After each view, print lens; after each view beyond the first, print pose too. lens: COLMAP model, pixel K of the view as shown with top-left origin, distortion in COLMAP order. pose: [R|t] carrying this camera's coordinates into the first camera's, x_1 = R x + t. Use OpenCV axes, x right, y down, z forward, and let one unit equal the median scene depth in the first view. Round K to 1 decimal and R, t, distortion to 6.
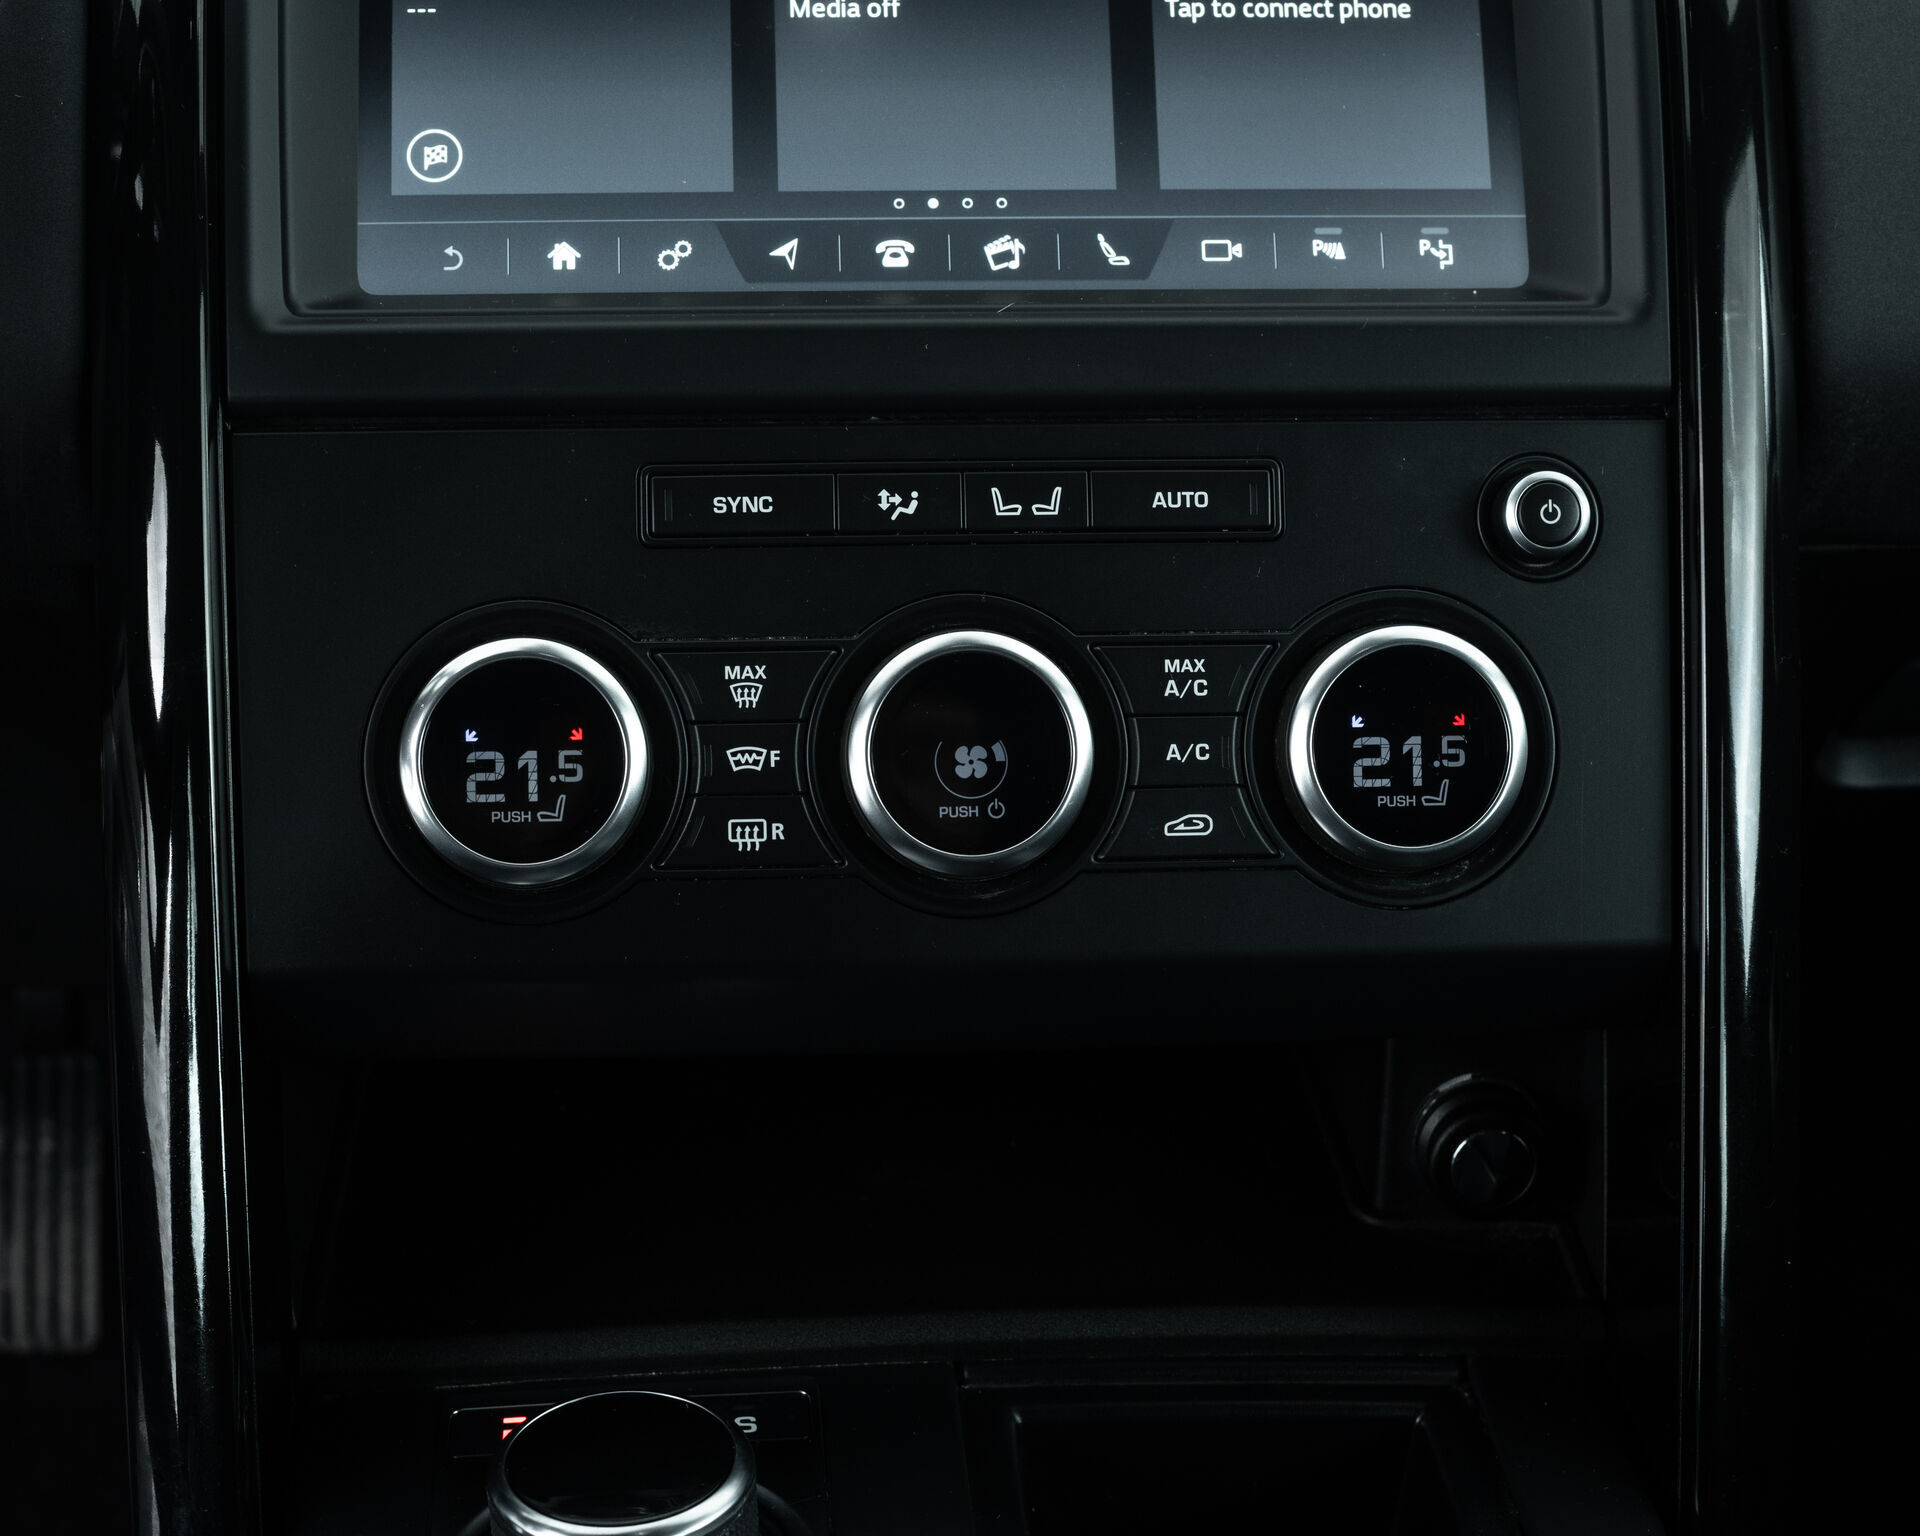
lens RADIAL K [[3448.8, 0, 928.3], [0, 3448.8, 771.1], [0, 0, 1]] dist [-0.149202, 0.094274]
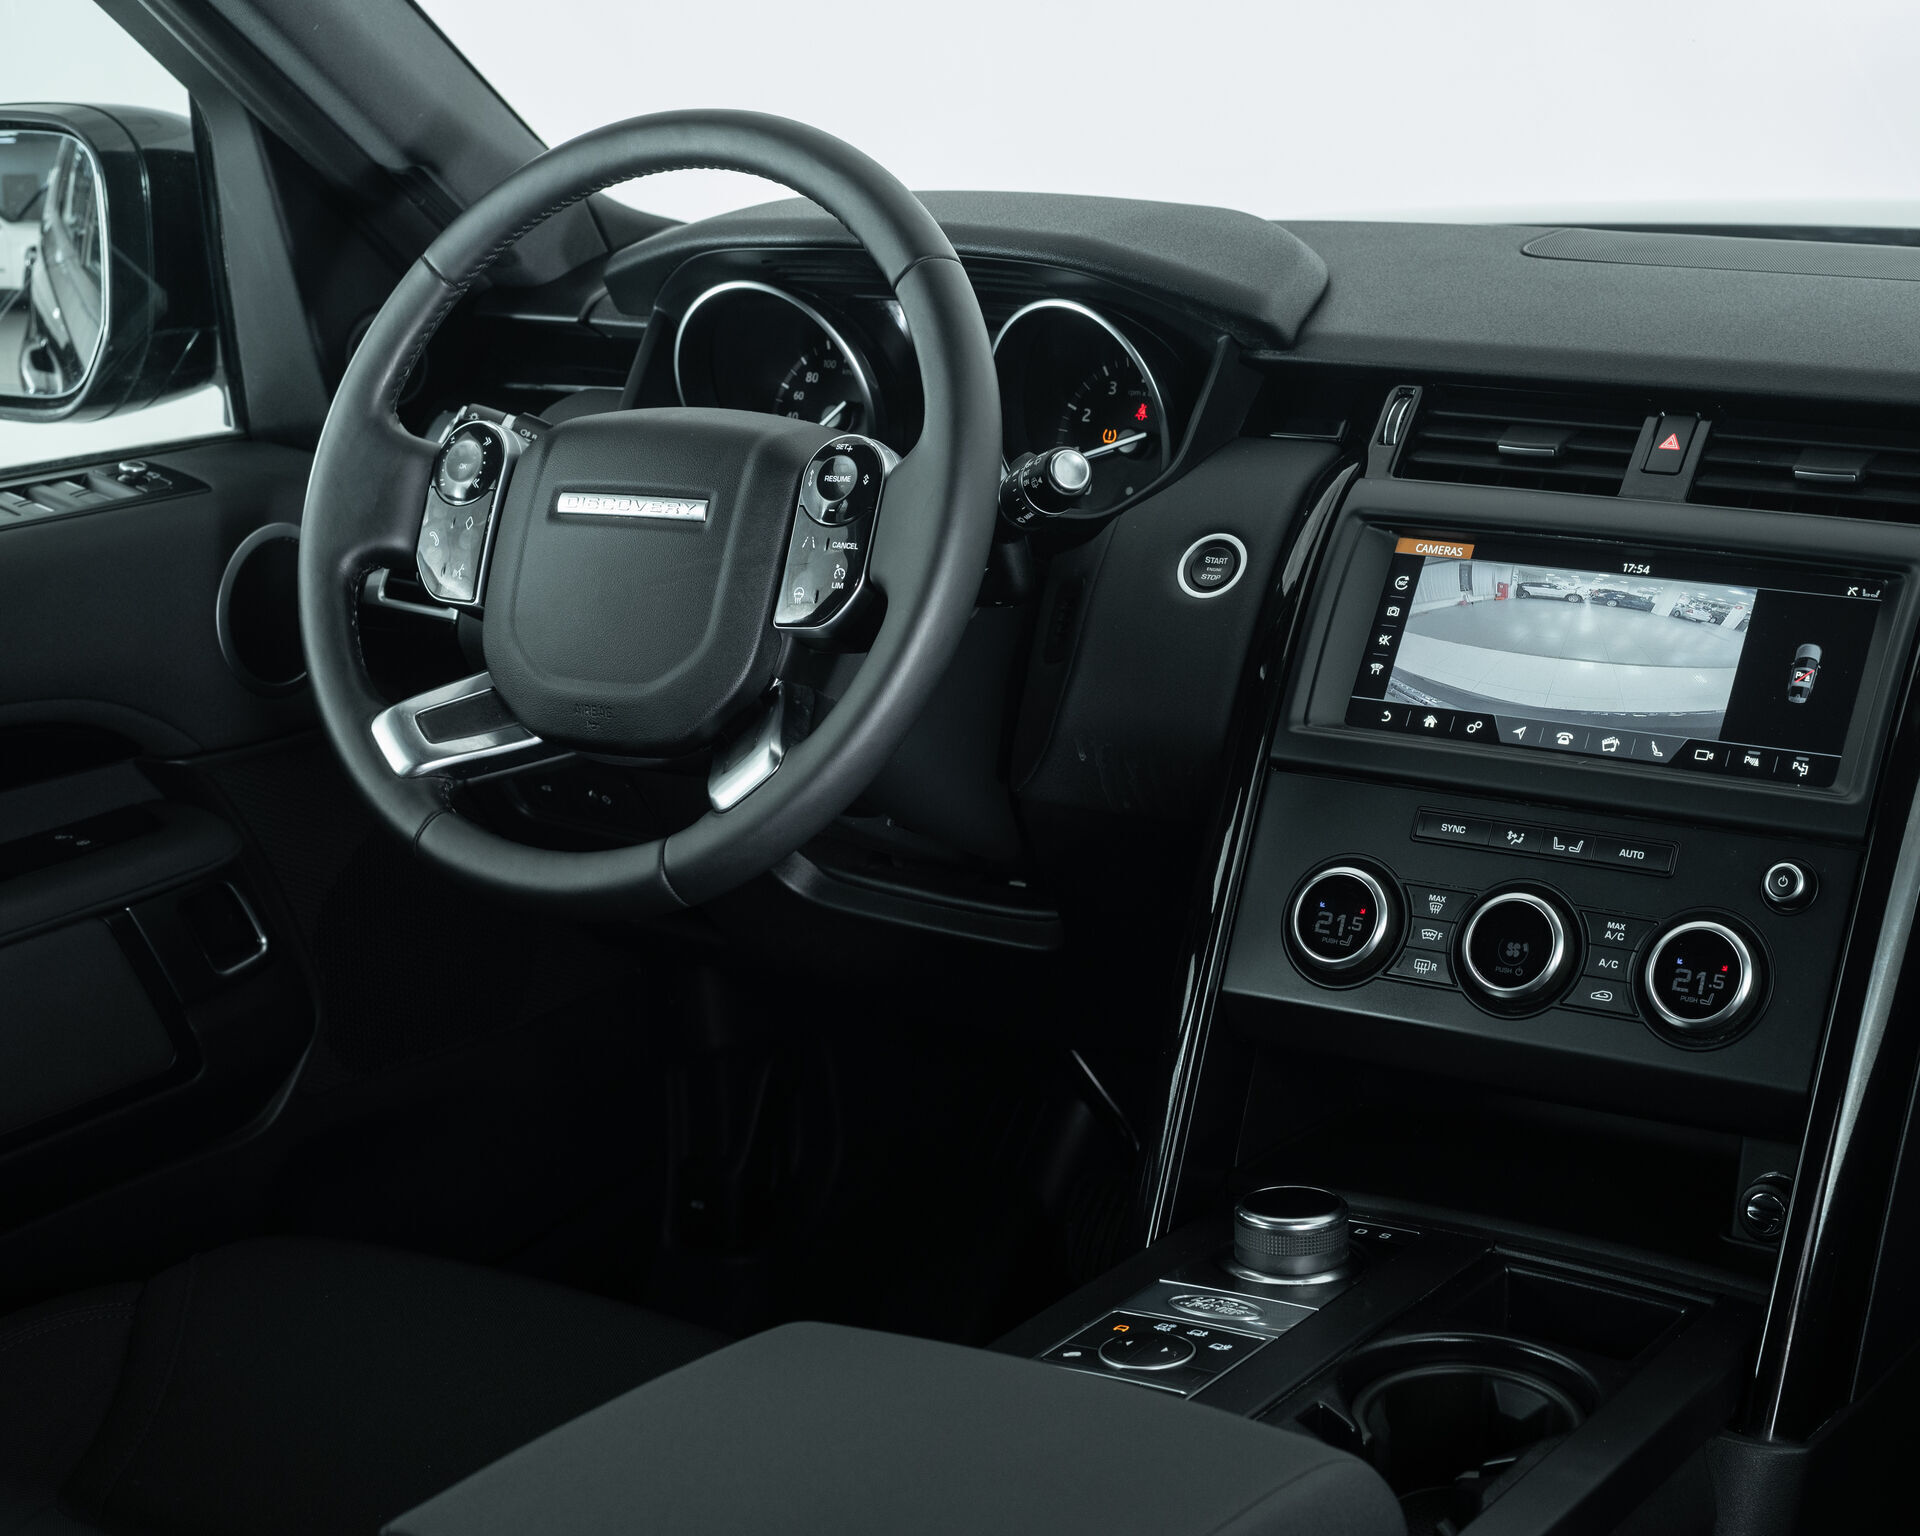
lens RADIAL K [[3380.0, 0, 964.6], [0, 3380.0, 769.0], [0, 0, 1]] dist [-0.110259, 0.020968]
pose [[0.800836, 0.121838, -0.586359, 0.974941], [-0.238226, 0.963100, -0.125244, 0.238305], [0.549463, 0.239986, 0.800311, -0.972345]]
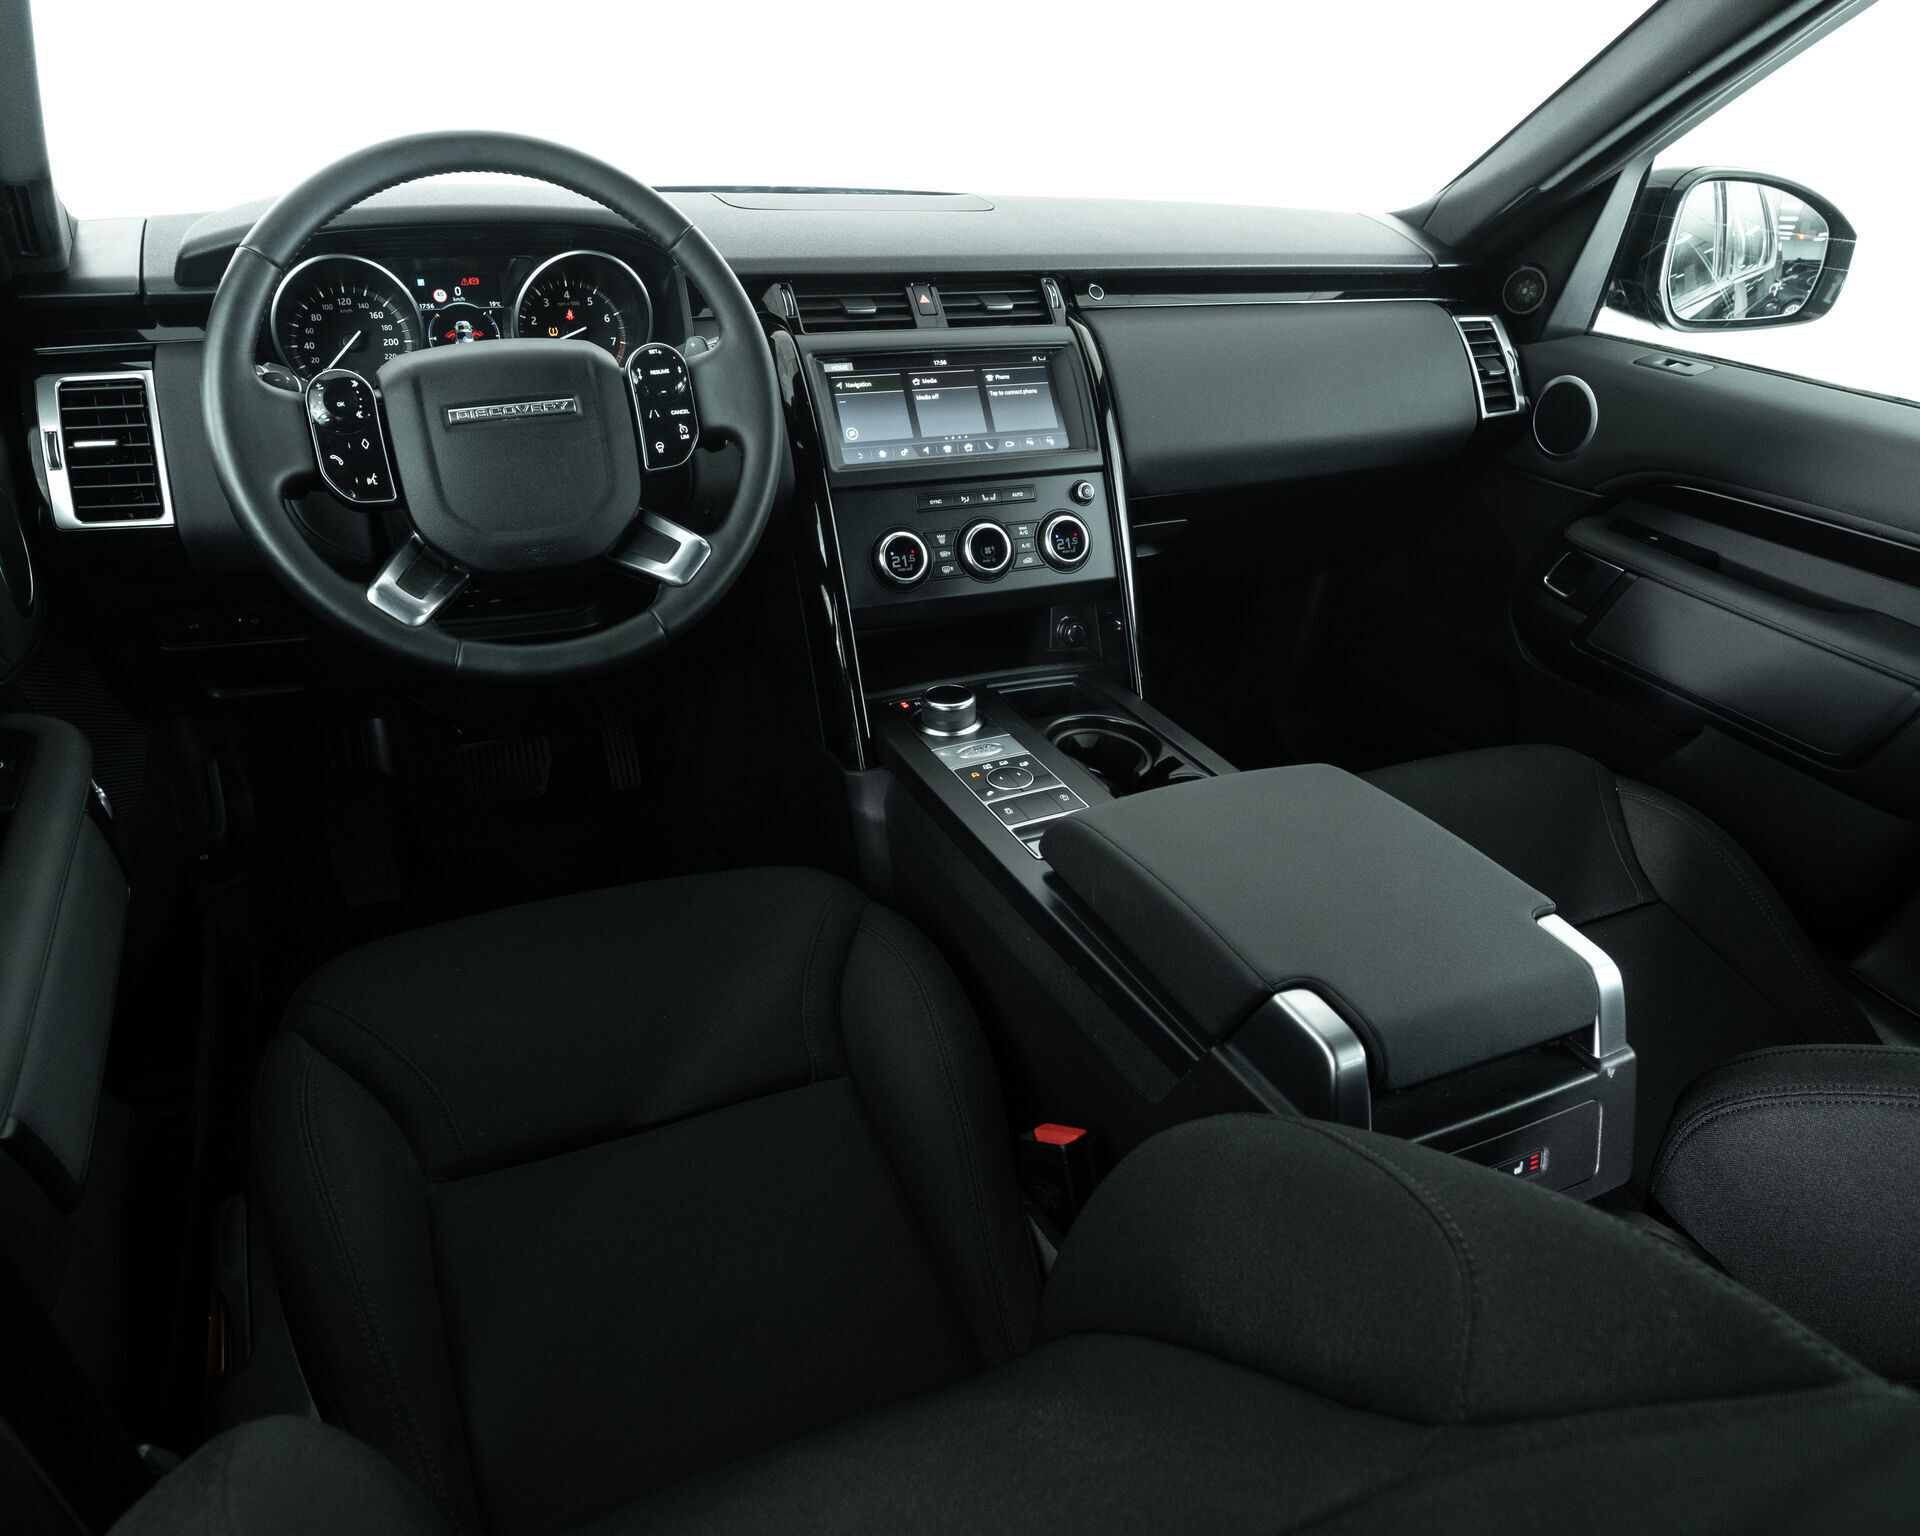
lens RADIAL K [[1347.7, 0, 960.0], [0, 1347.7, 768.0], [0, 0, 1]] dist [-0.024753, 0.002404]
pose [[0.935611, -0.141748, 0.323327, -0.662973], [0.126147, 0.989621, 0.068821, 0.160676], [-0.329727, -0.023603, 0.943781, -0.774816]]
